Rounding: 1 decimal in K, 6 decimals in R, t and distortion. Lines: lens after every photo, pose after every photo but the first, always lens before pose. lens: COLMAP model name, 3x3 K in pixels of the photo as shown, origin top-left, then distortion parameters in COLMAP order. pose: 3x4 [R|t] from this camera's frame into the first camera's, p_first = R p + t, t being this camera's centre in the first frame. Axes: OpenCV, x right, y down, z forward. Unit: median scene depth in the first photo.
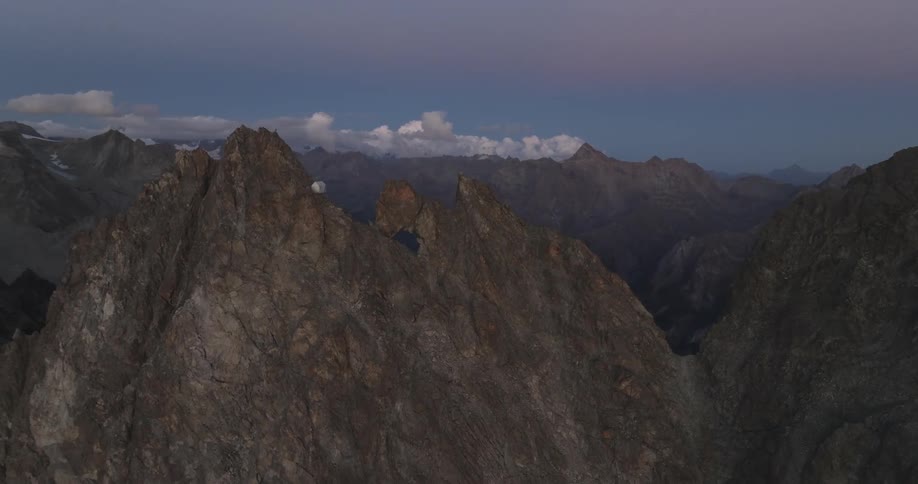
lens RADIAL K [[644.5, 0, 461.0], [0, 644.5, 240.3], [0, 0, 1]] dist [0.004051, 0.005169]
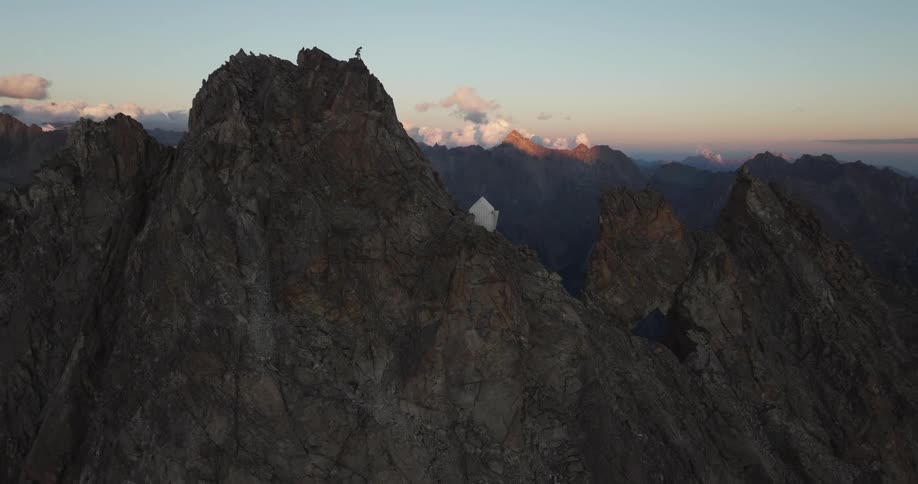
lens RADIAL K [[644.5, 0, 461.1], [0, 644.5, 237.8], [0, 0, 1]] dist [0.004051, 0.005169]
pose [[0.993207, -0.016957, 0.115118, -0.270313], [0.015205, 0.999755, 0.016084, -0.073996], [-0.115363, -0.014225, 0.993222, 0.633612]]
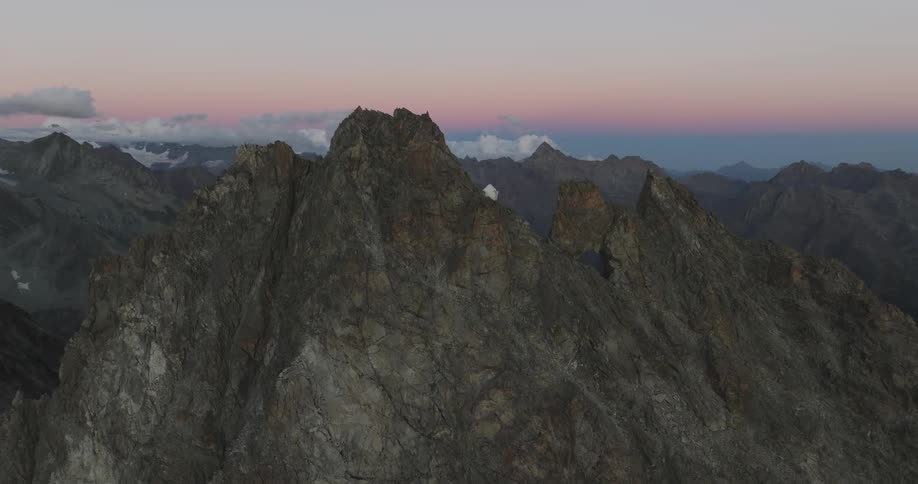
lens RADIAL K [[644.5, 0, 461.7], [0, 644.5, 237.6], [0, 0, 1]] dist [0.004051, 0.005169]
pose [[0.997489, -0.019001, 0.068223, -0.295775], [0.019304, 0.999807, -0.003785, -0.030817], [-0.068138, 0.005093, 0.997663, 0.298665]]
